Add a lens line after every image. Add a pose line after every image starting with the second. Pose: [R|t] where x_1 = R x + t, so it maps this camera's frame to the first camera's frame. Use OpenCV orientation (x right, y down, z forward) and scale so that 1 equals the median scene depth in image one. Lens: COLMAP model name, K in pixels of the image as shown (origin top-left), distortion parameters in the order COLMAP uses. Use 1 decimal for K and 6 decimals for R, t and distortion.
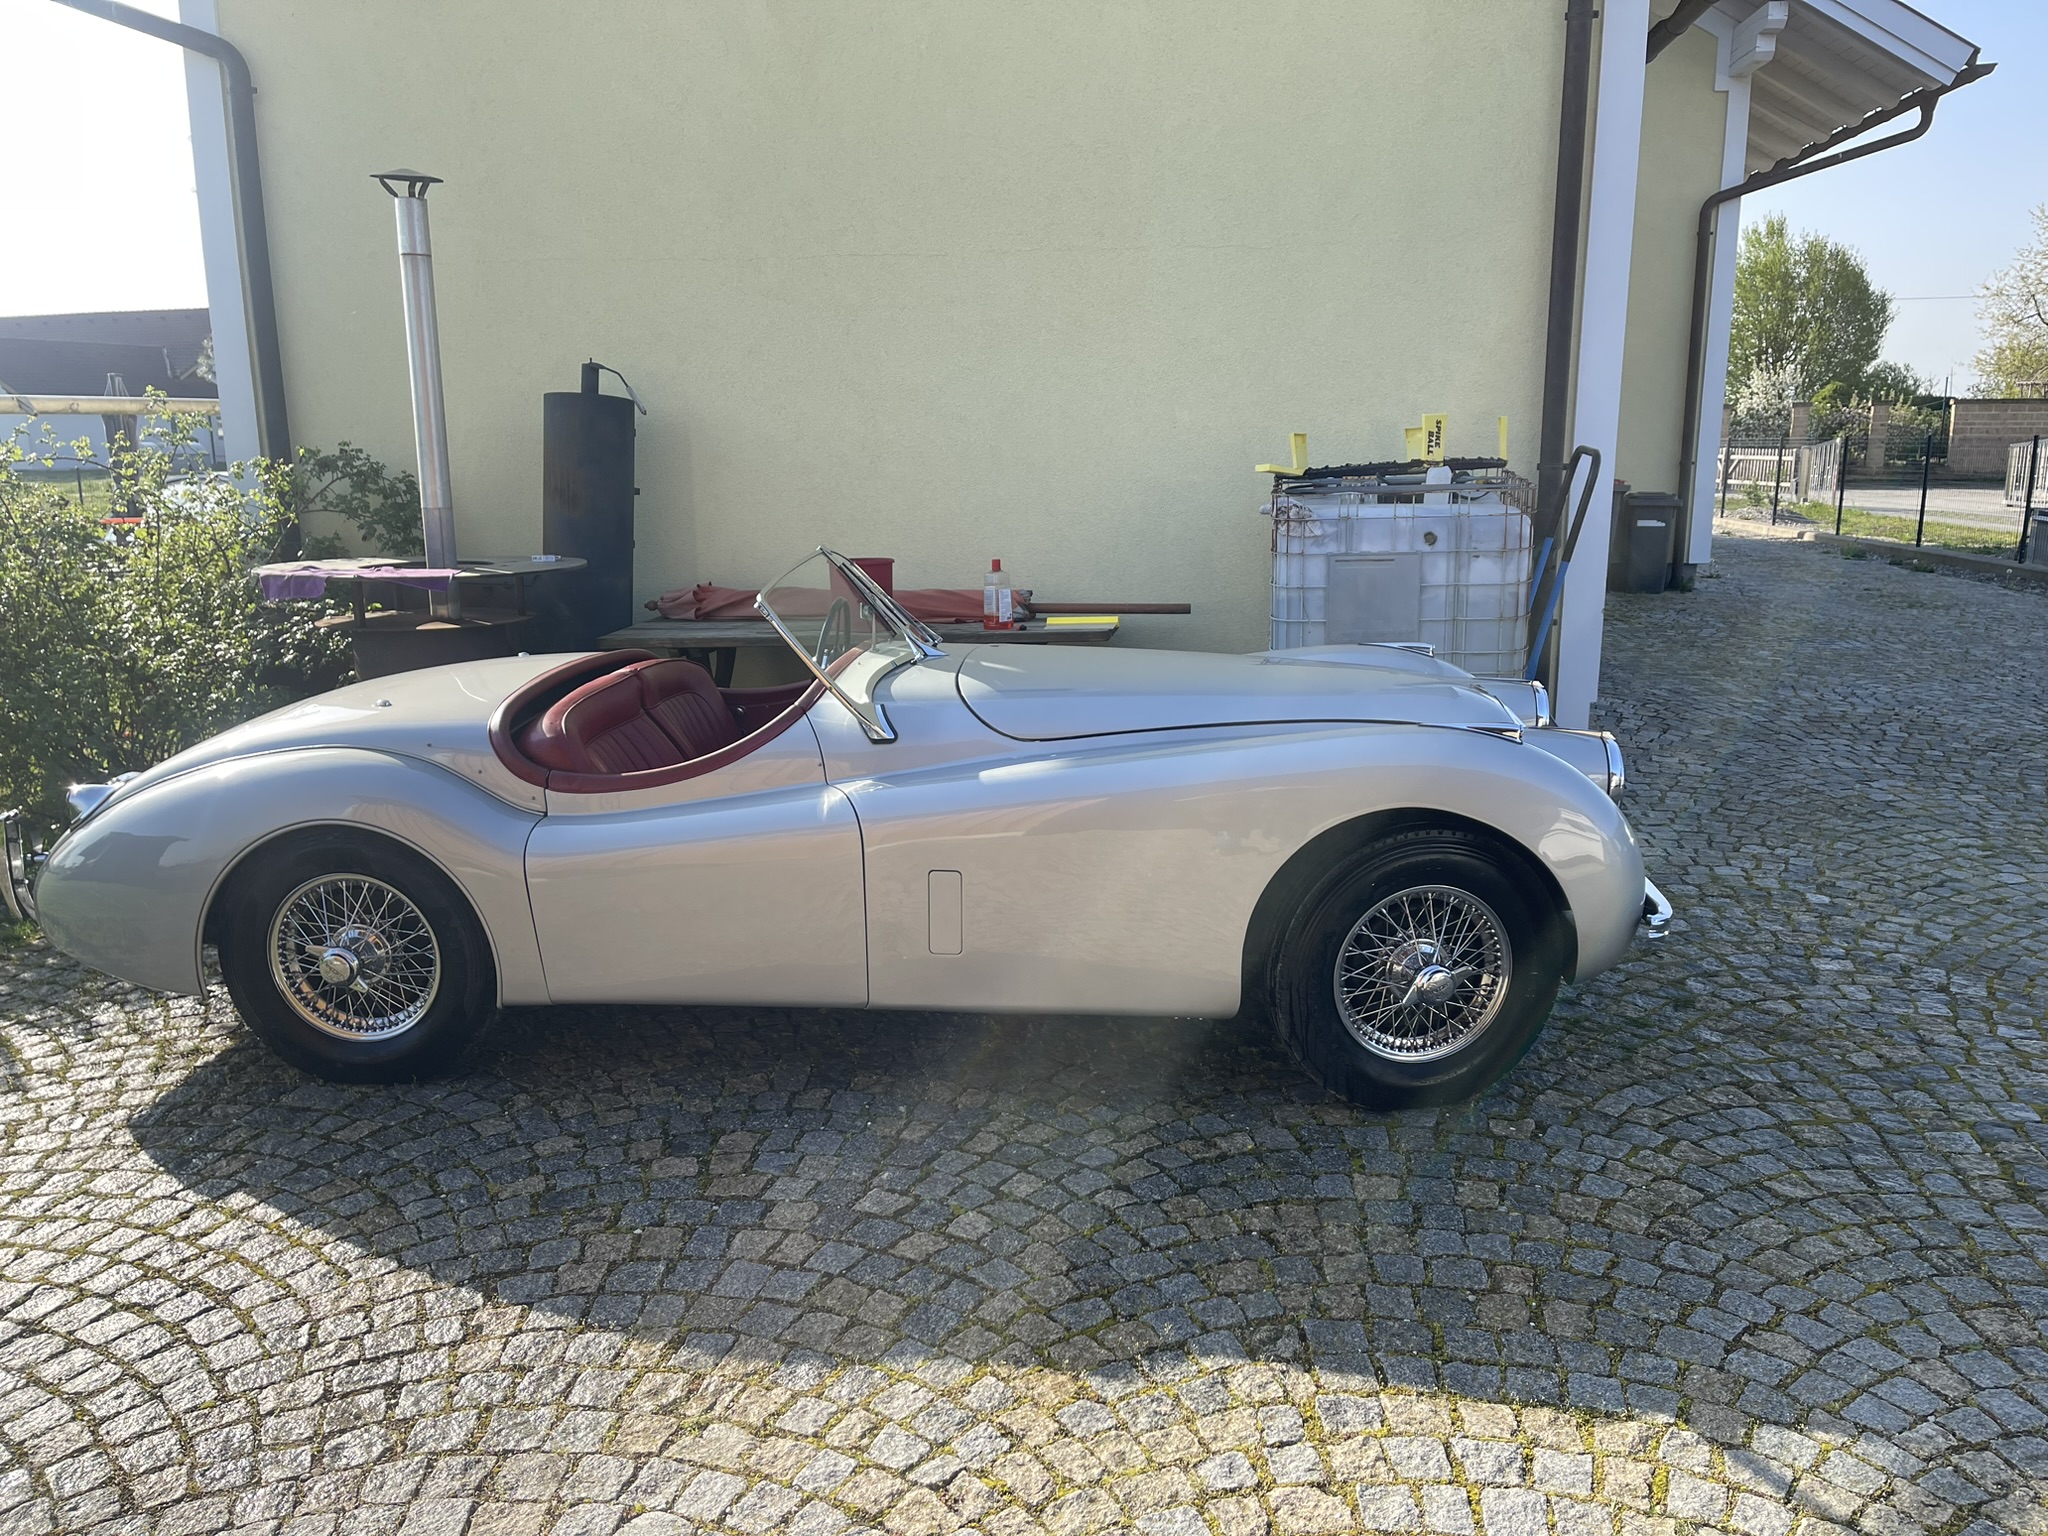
lens RADIAL K [[1518.3, 0, 1047.5], [0, 1518.3, 767.4], [0, 0, 1]] dist [0.083622, -0.116746]
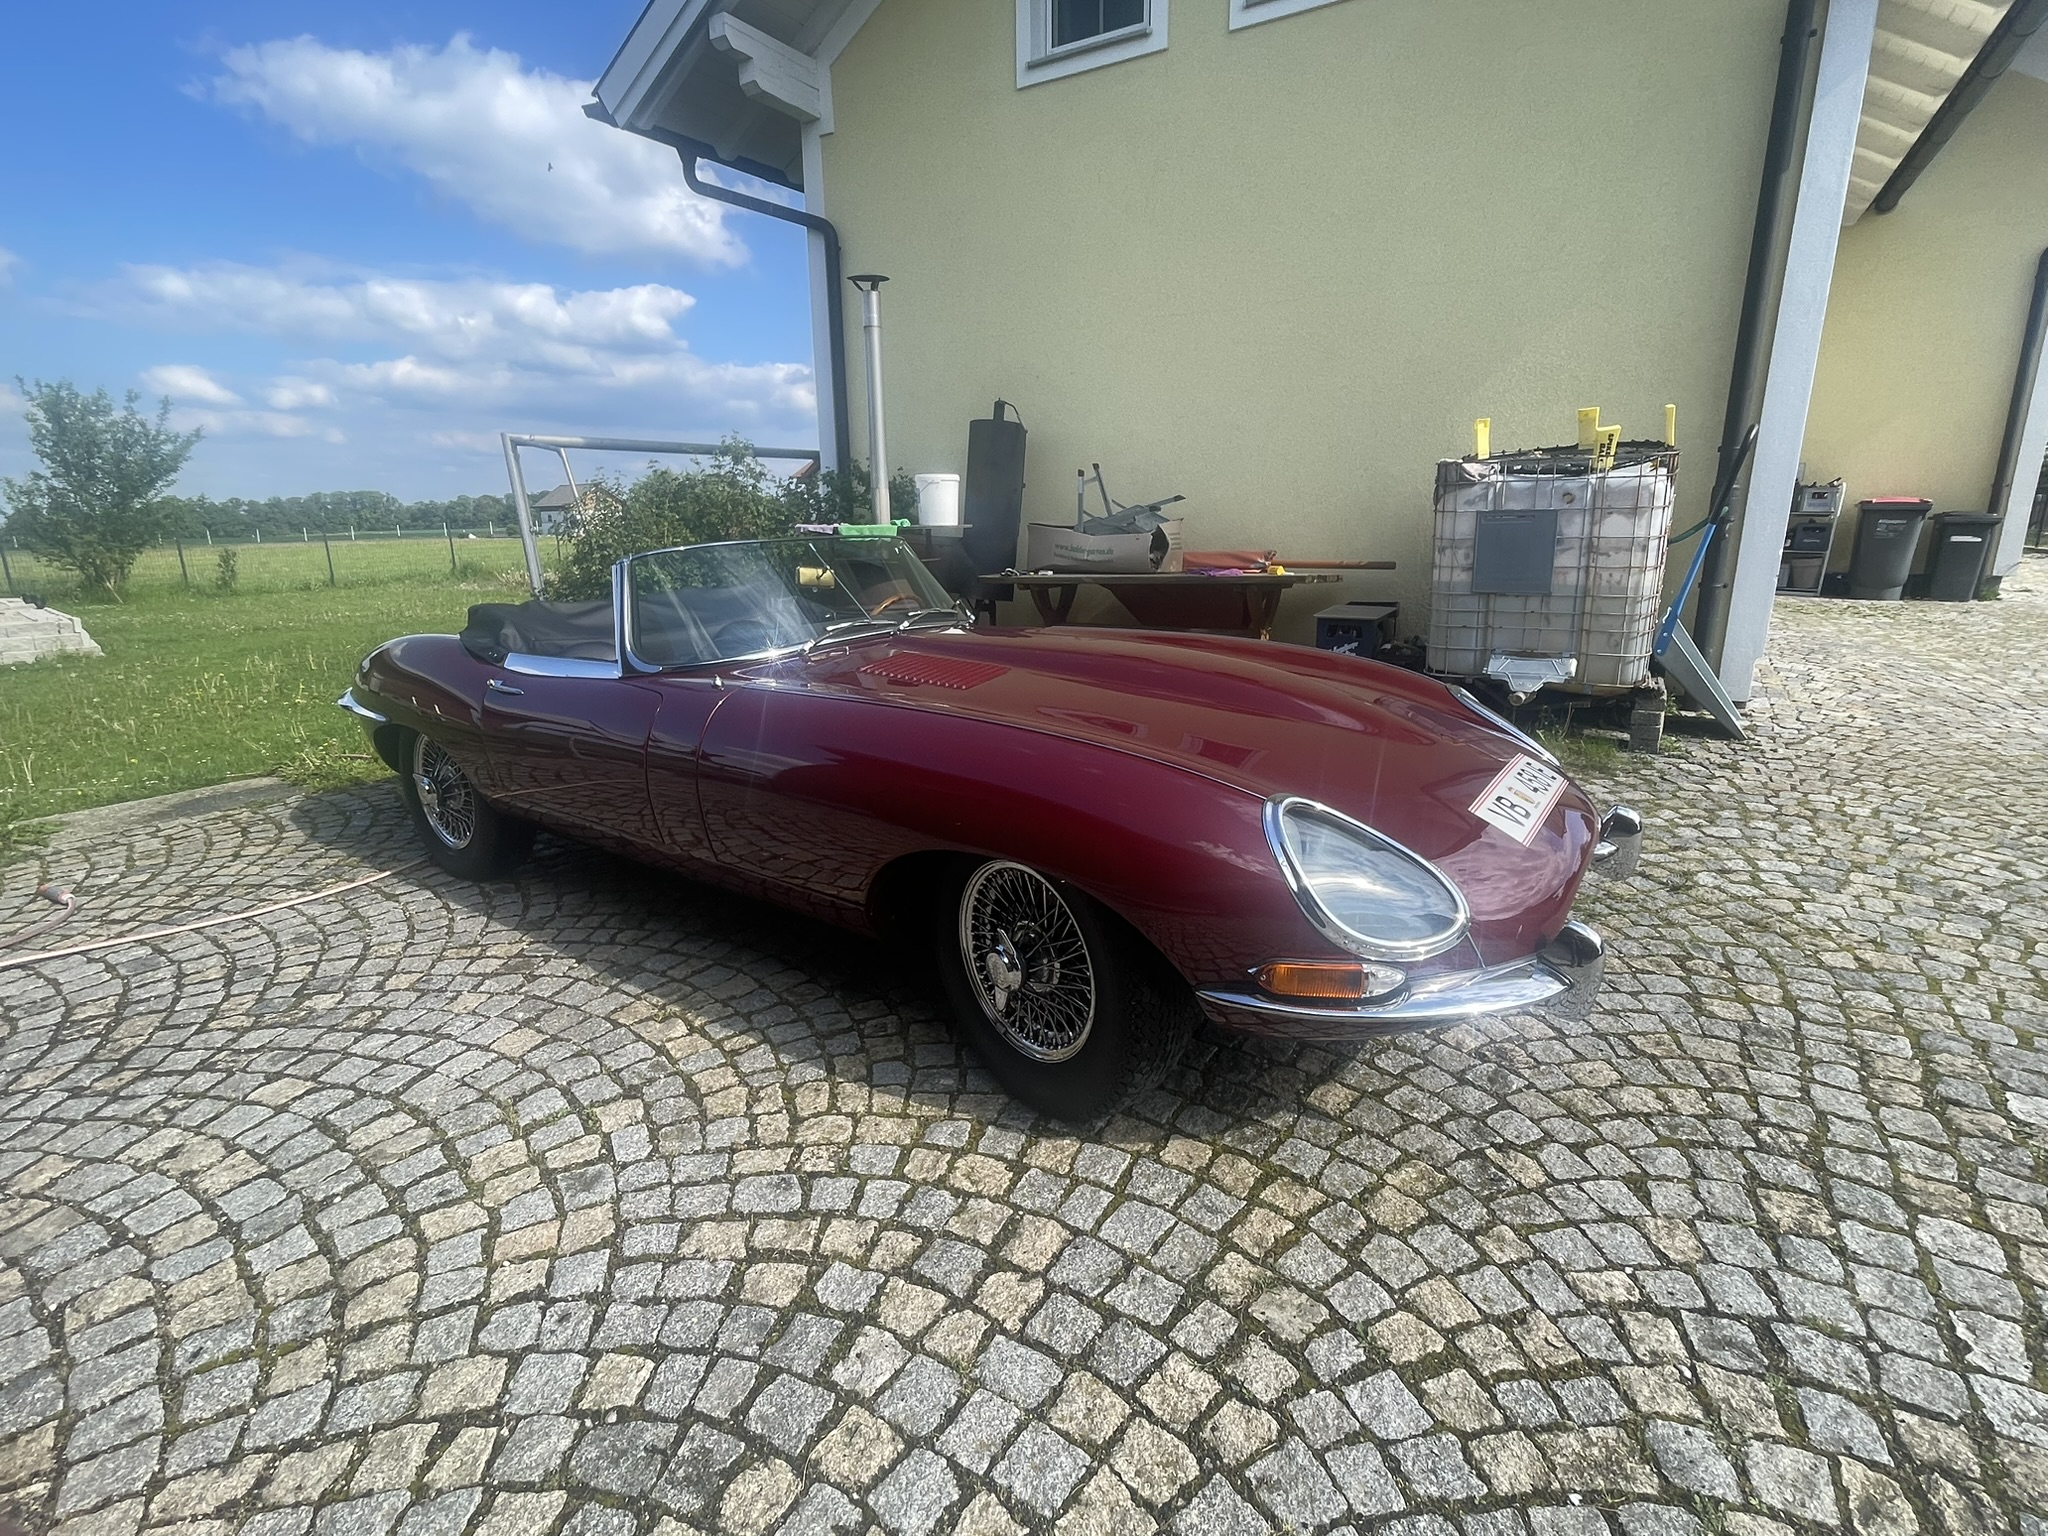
lens RADIAL K [[980.1, 0, 1023.0], [0, 980.1, 759.5], [0, 0, 1]] dist [-0.005140, -0.000028]
pose [[0.908937, 0.098588, -0.405110, 0.192265], [-0.079195, 0.994777, 0.064402, 0.038364], [0.409343, -0.026455, 0.911997, 0.120737]]
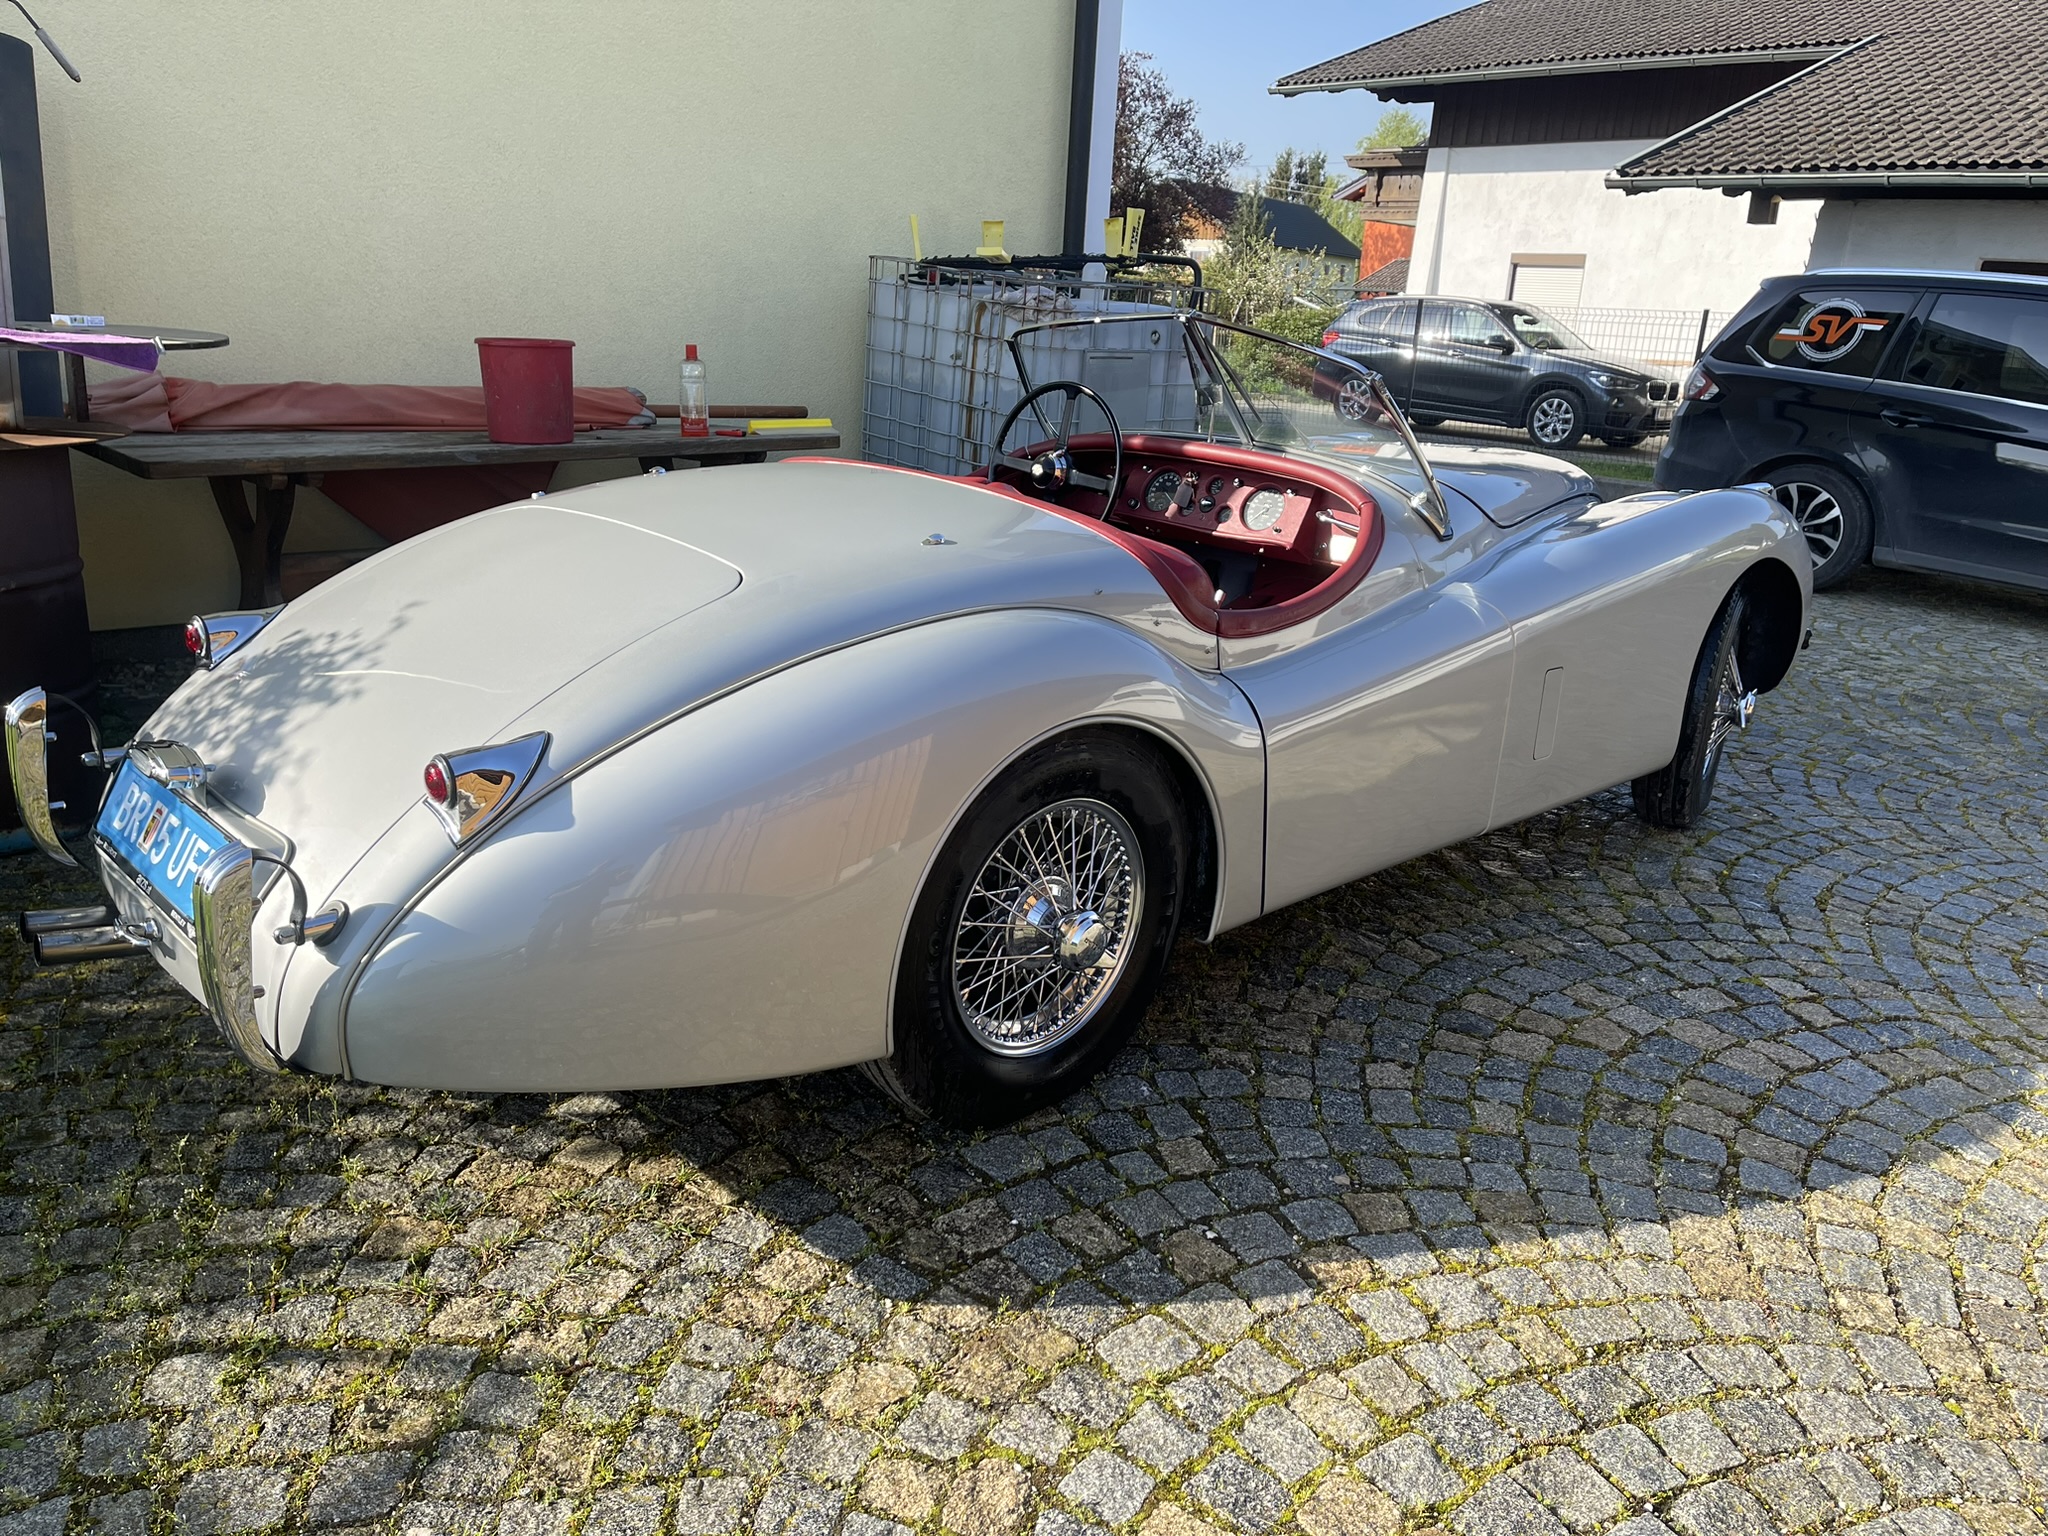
lens RADIAL K [[1519.2, 0, 1047.9], [0, 1519.2, 760.1], [0, 0, 1]] dist [0.109634, -0.140473]
pose [[0.643895, -0.172232, 0.745476, -0.603130], [0.098002, 0.984874, 0.142894, -0.024377], [-0.758811, -0.018951, 0.651035, 0.380054]]
